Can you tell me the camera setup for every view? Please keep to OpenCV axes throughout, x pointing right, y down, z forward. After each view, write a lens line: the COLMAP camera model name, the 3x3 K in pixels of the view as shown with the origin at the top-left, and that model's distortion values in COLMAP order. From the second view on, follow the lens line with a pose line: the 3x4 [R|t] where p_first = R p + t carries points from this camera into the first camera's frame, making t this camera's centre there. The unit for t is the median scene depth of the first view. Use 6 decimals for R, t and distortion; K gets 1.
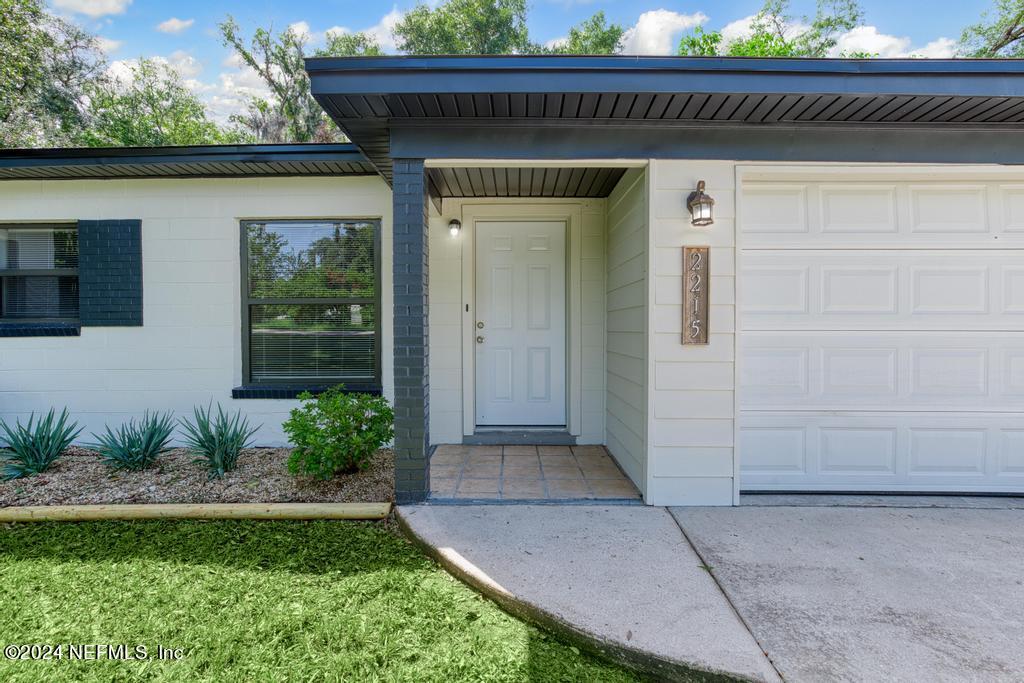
lens RADIAL K [[464.9, 0, 506.4], [0, 464.9, 339.0], [0, 0, 1]] dist [-0.008596, 0.005320]
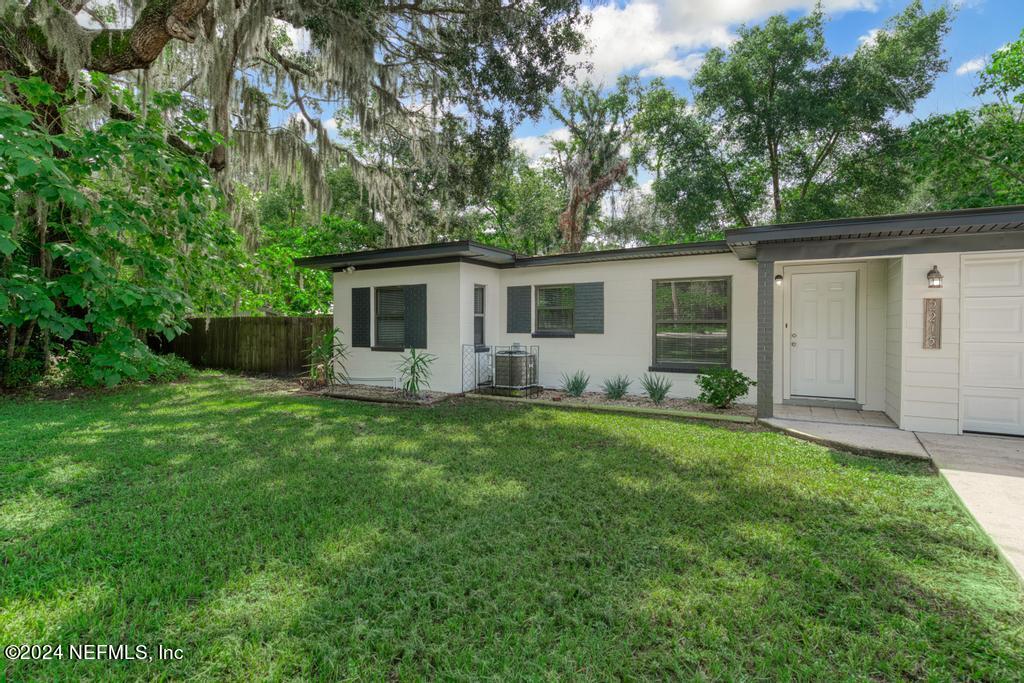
lens RADIAL K [[464.9, 0, 525.1], [0, 464.9, 332.1], [0, 0, 1]] dist [-0.008596, 0.005320]
pose [[0.867608, 0.006811, -0.497202, -0.067862], [-0.015880, 0.999776, -0.014014, -0.002263], [0.496995, 0.020054, 0.867522, -0.972348]]
